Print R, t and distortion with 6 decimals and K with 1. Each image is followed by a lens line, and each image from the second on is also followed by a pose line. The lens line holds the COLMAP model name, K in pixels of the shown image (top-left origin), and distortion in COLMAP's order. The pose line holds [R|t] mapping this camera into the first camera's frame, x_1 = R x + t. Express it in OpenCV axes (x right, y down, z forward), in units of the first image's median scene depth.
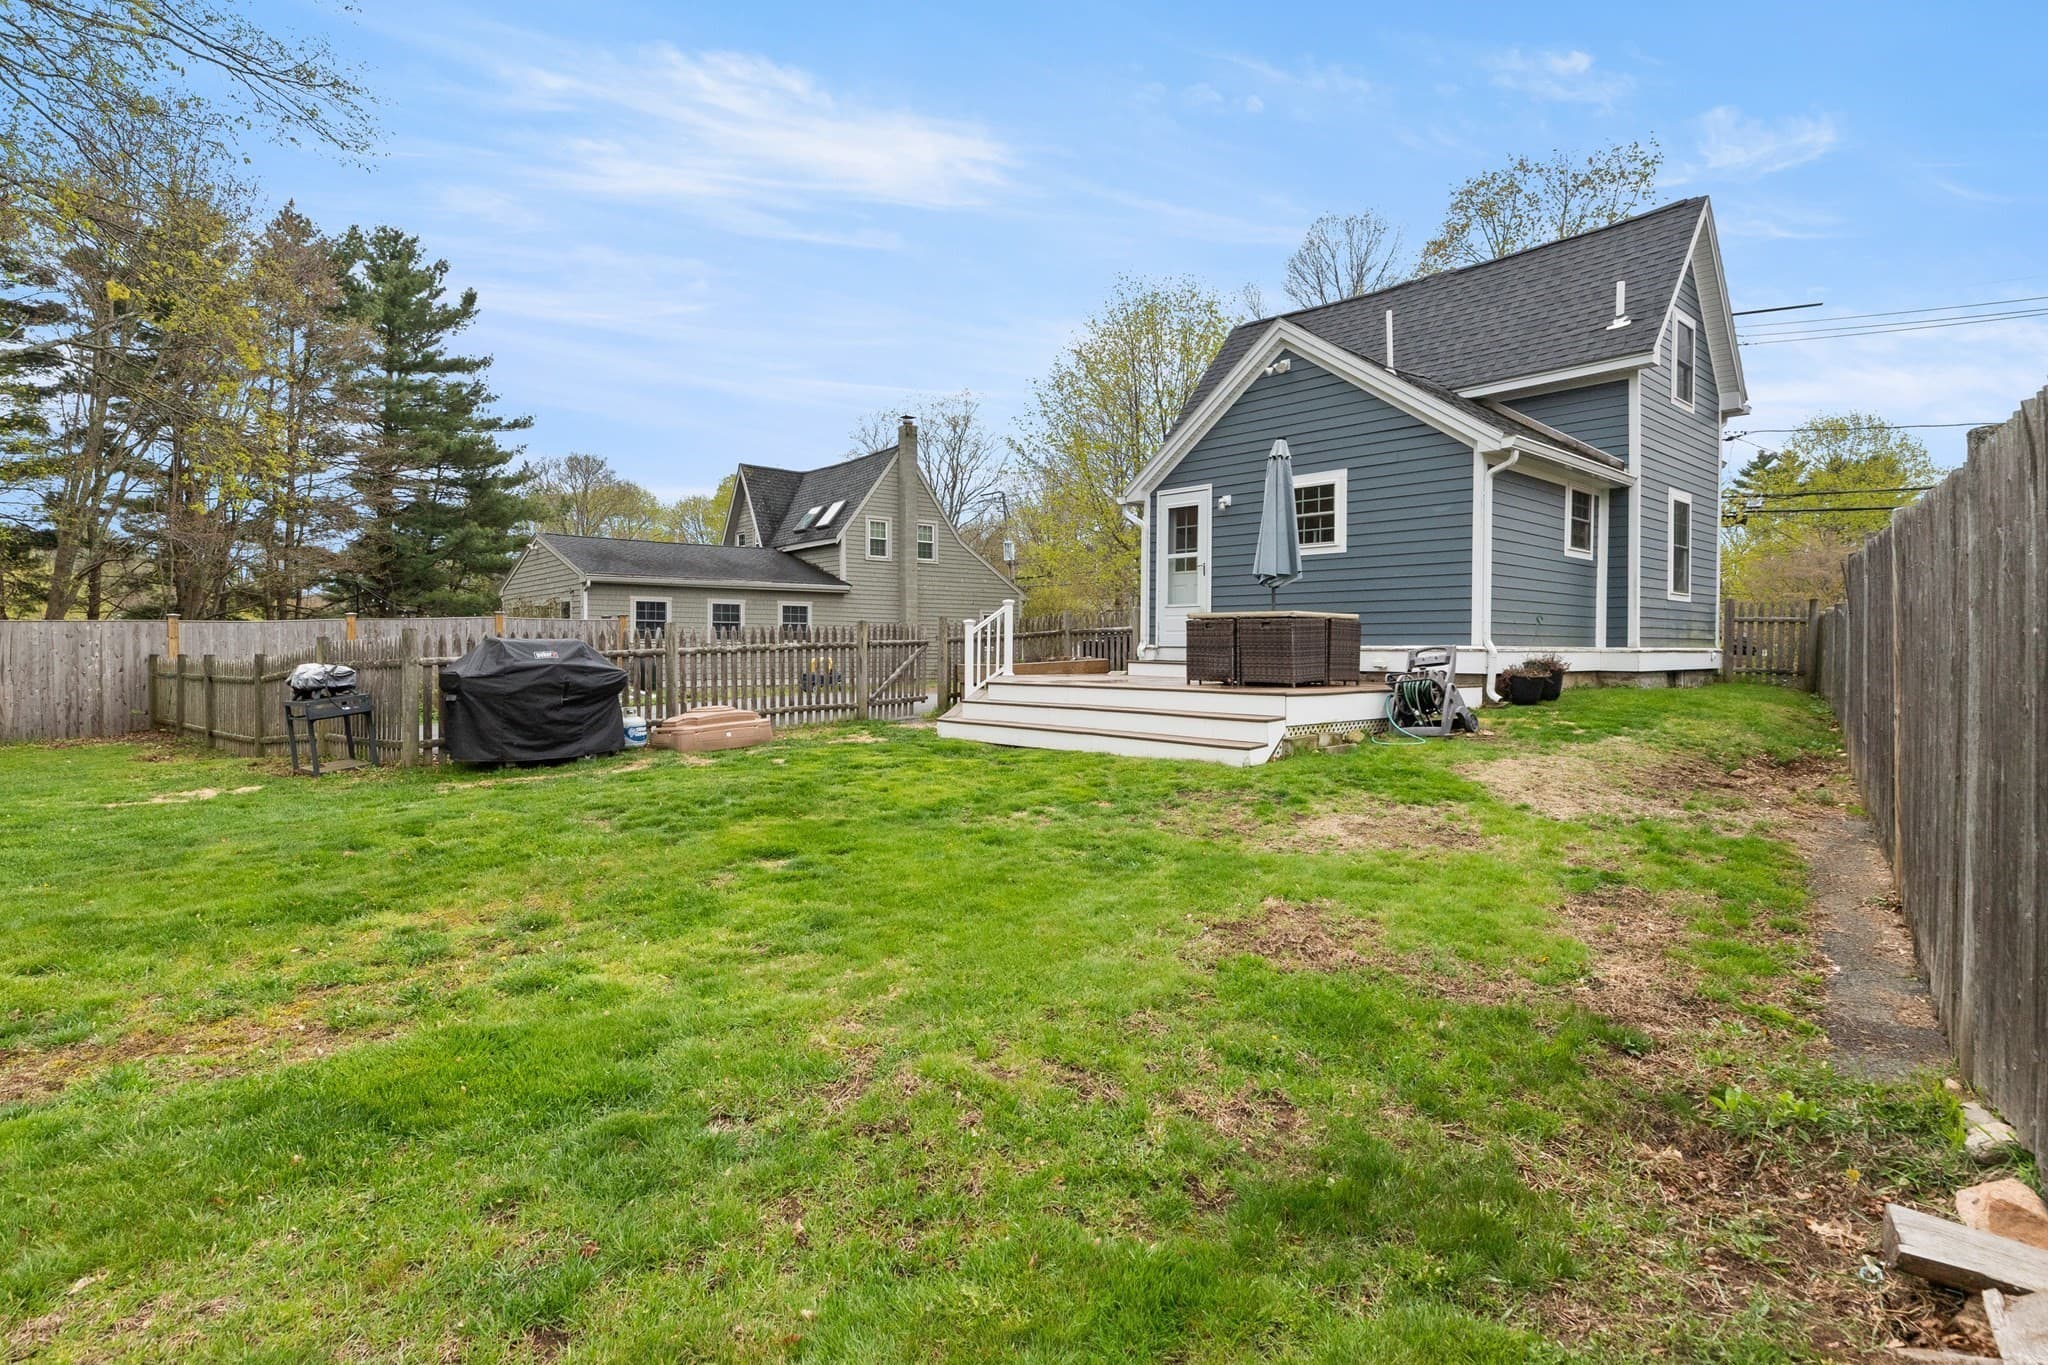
lens RADIAL K [[1034.4, 0, 1037.8], [0, 1034.4, 664.6], [0, 0, 1]] dist [0.002134, -0.001274]
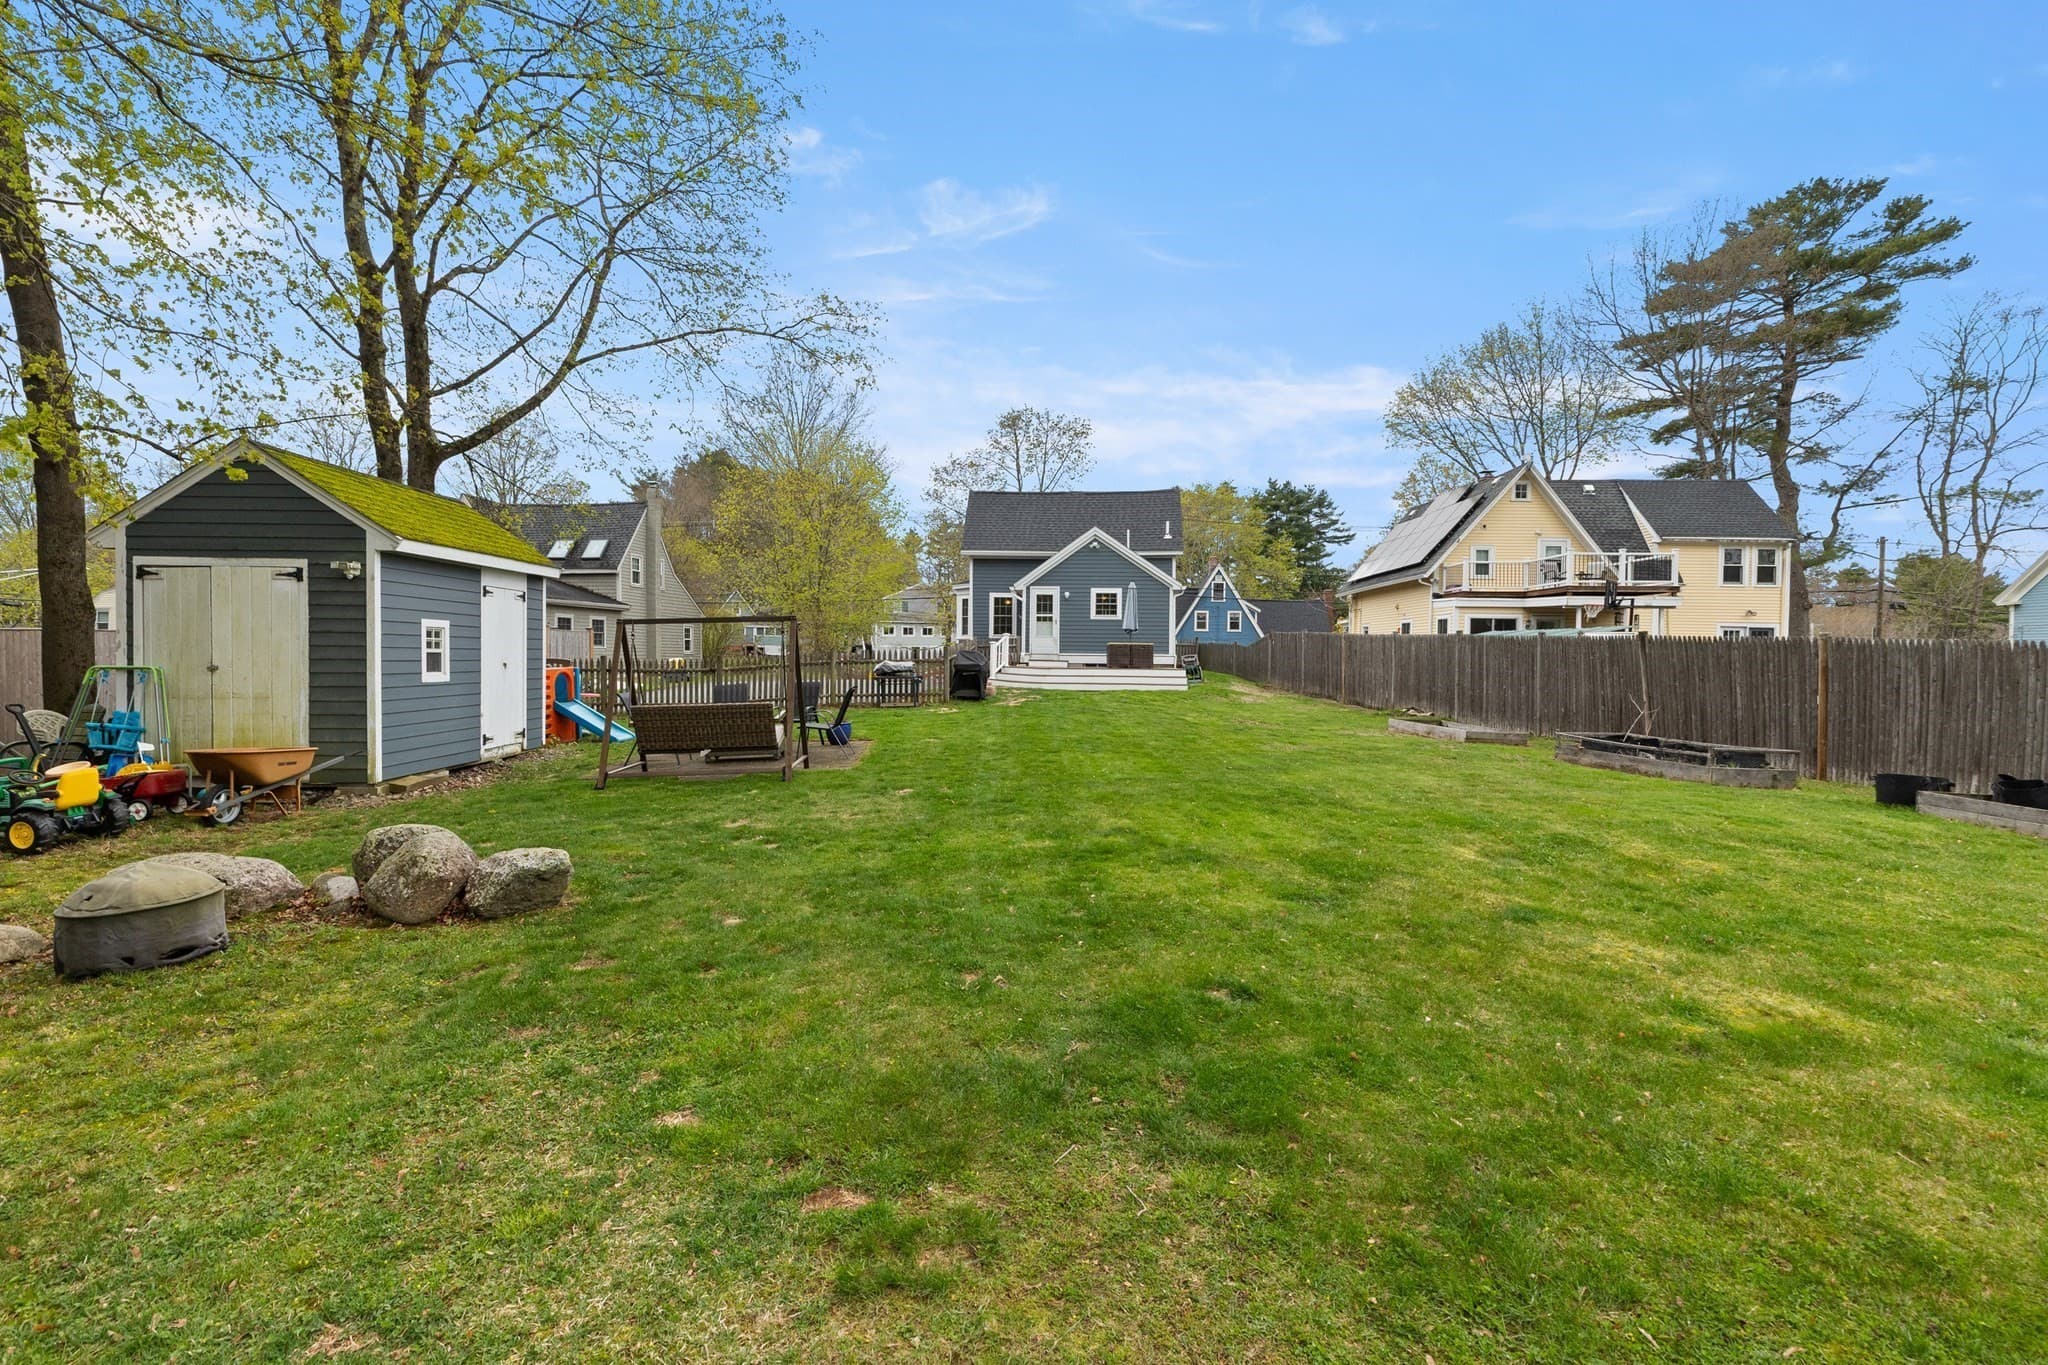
lens RADIAL K [[915.5, 0, 1031.2], [0, 915.5, 677.0], [0, 0, 1]] dist [0.001020, 0.000001]
pose [[0.726821, -0.012698, 0.686710, -1.850208], [0.004104, 0.999892, 0.014146, 0.007616], [-0.686815, -0.007464, 0.726794, -0.696213]]
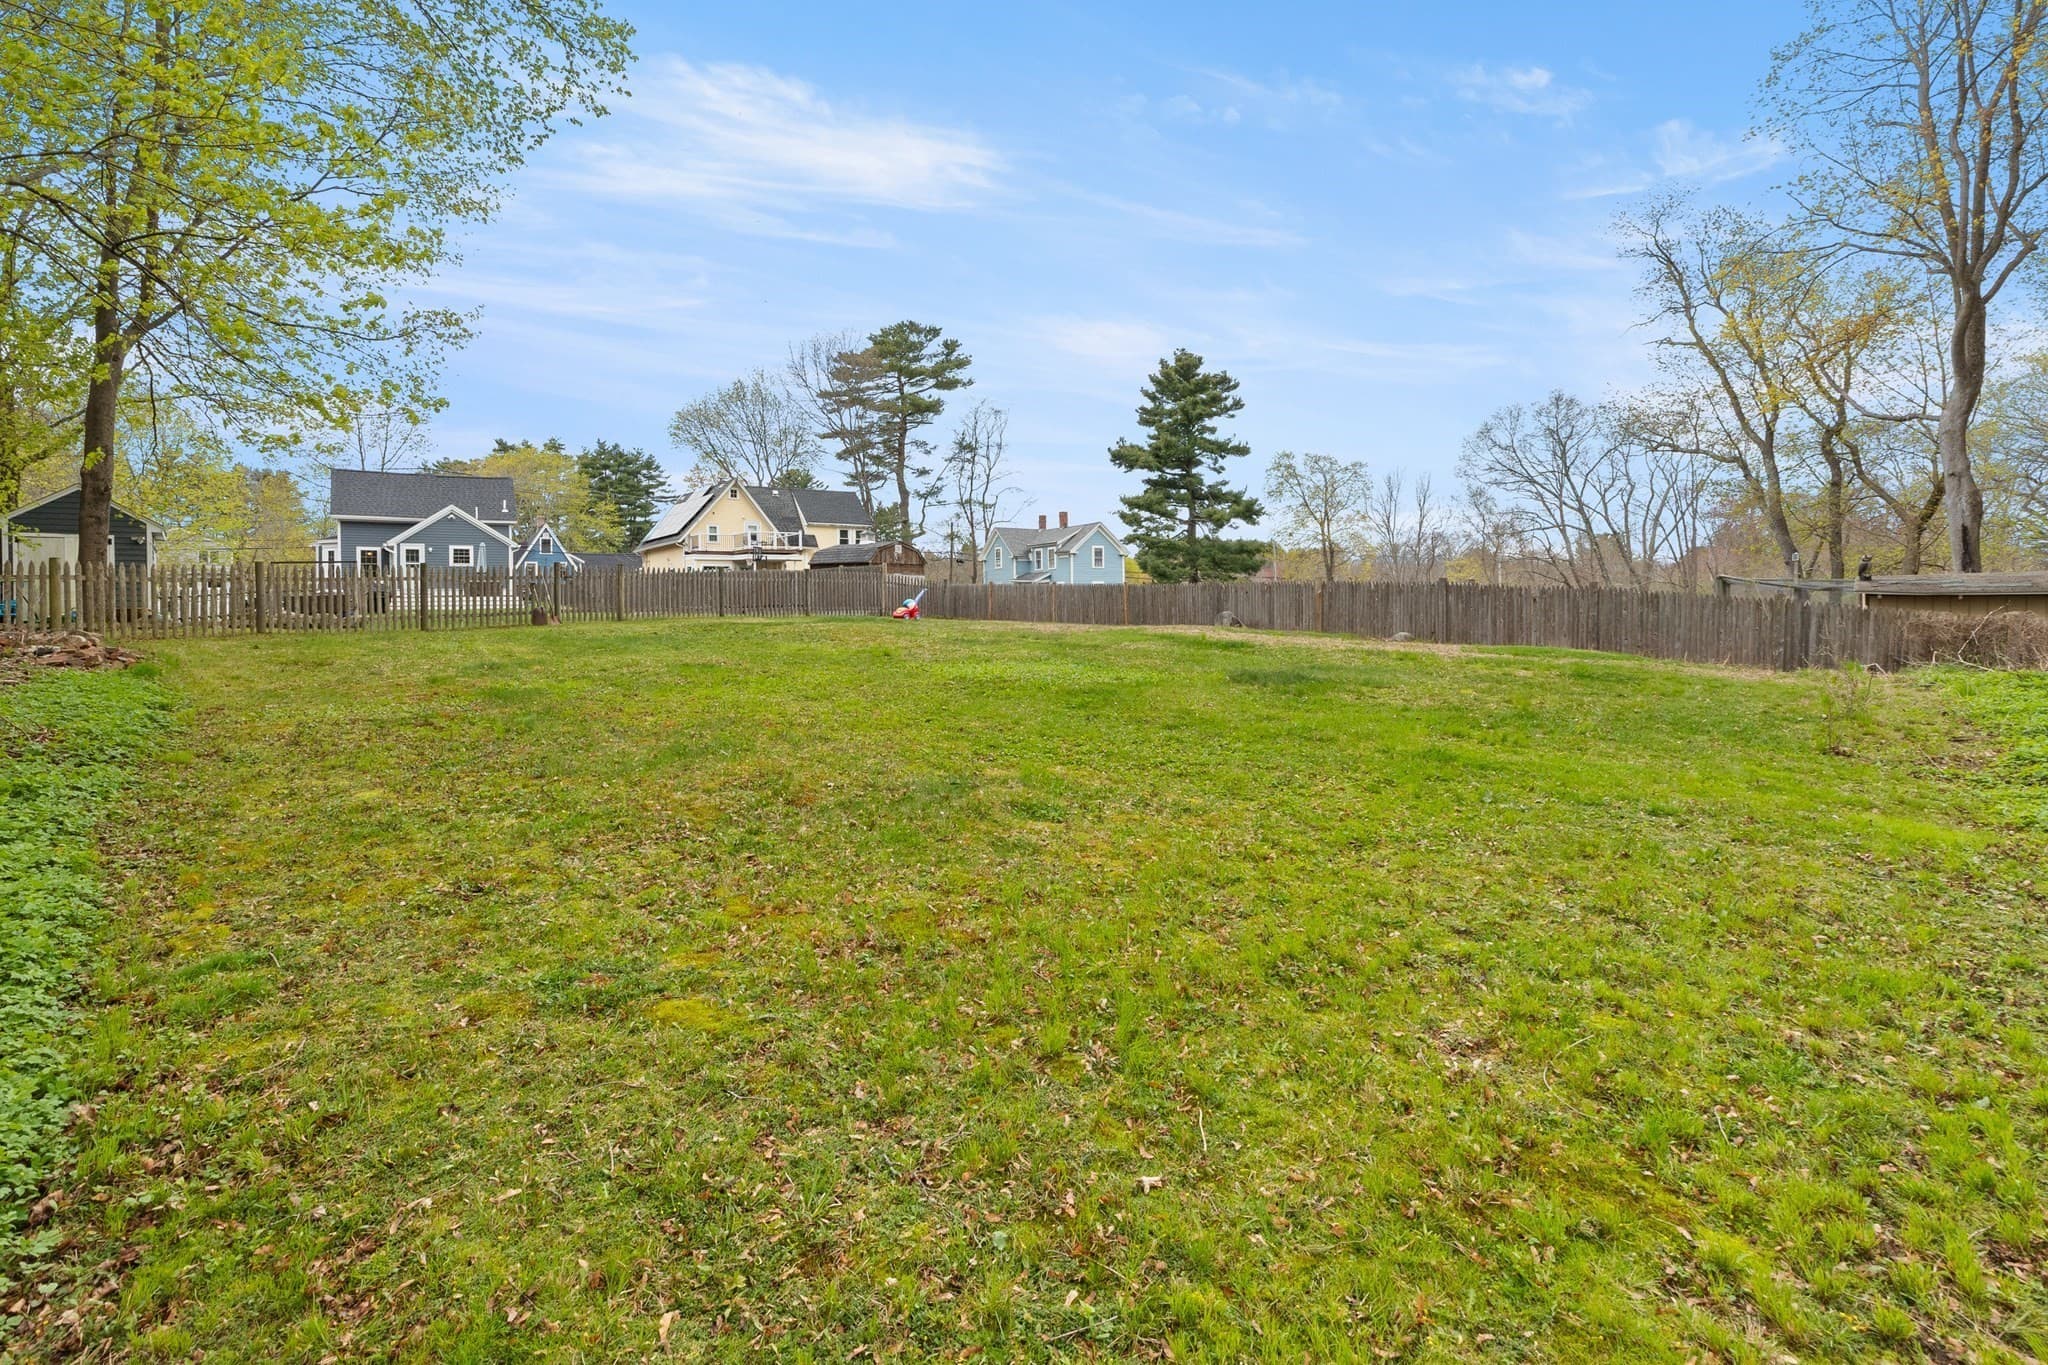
lens RADIAL K [[942.6, 0, 1022.7], [0, 942.6, 594.8], [0, 0, 1]] dist [0.001466, 0.000500]
pose [[0.149992, 0.006479, 0.988666, -3.731480], [0.034603, 0.999331, -0.011799, 0.148709], [-0.988081, 0.035980, 0.149668, -2.063660]]
